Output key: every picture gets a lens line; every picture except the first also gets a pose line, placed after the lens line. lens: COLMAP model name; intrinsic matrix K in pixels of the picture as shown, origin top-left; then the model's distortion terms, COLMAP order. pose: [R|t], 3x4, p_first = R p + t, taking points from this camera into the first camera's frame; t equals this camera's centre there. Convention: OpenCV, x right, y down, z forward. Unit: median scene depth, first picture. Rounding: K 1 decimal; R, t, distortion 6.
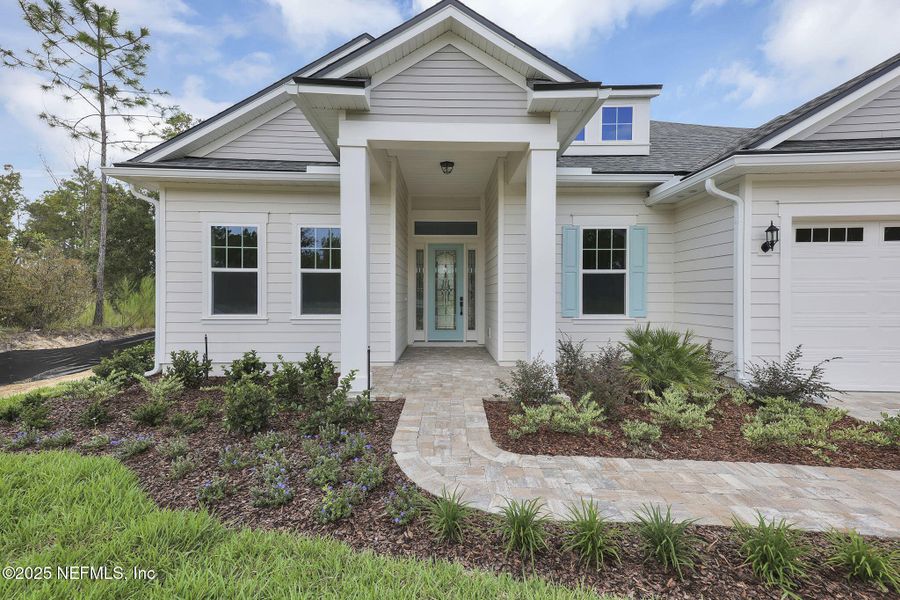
lens RADIAL K [[406.9, 0, 450.0], [0, 406.9, 300.0], [0, 0, 1]] dist [0.060355, 0.000236]
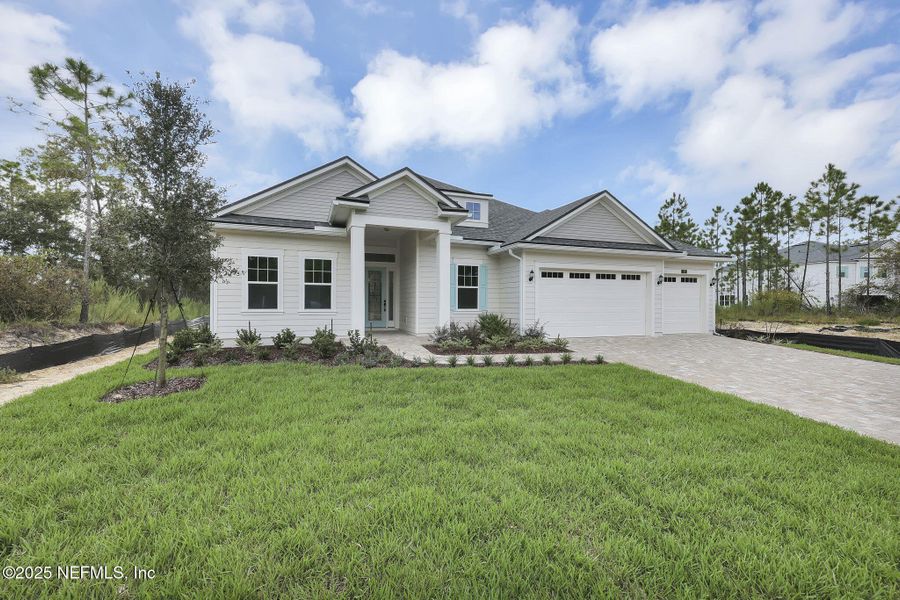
lens RADIAL K [[406.9, 0, 450.0], [0, 406.9, 300.0], [0, 0, 1]] dist [0.060355, 0.000236]
pose [[0.940964, 0.005365, 0.338463, -0.375550], [-0.001402, 0.999928, -0.011952, 0.016150], [-0.338502, 0.010772, 0.940904, -0.828631]]
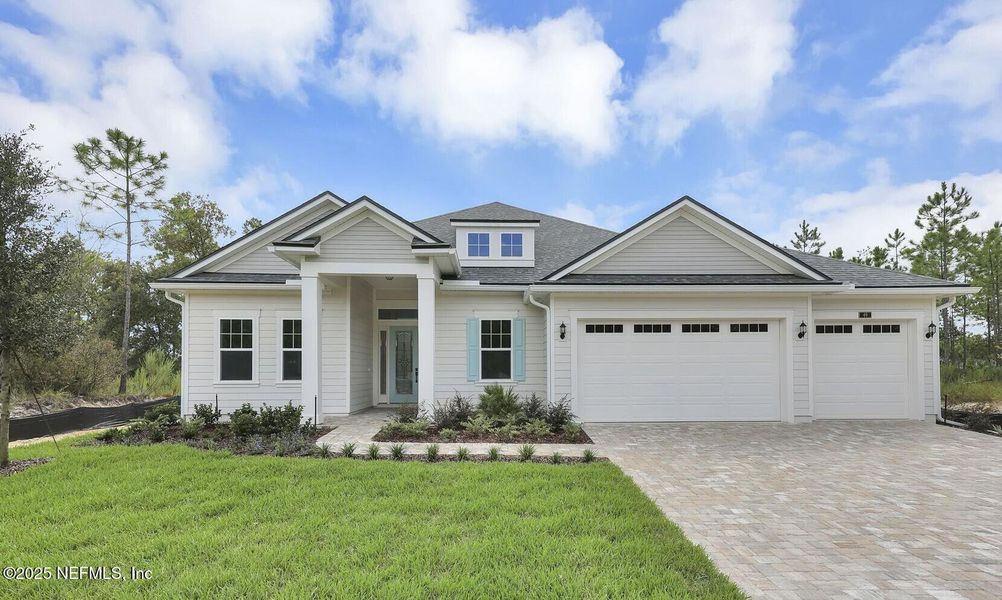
lens RADIAL K [[515.9, 0, 512.4], [0, 515.9, 364.6], [0, 0, 1]] dist [0.058914, 0.000609]
pose [[0.999902, -0.005626, 0.012854, 0.417991], [0.005871, 0.999801, -0.019082, 0.019793], [-0.012744, 0.019155, 0.999735, -0.838362]]
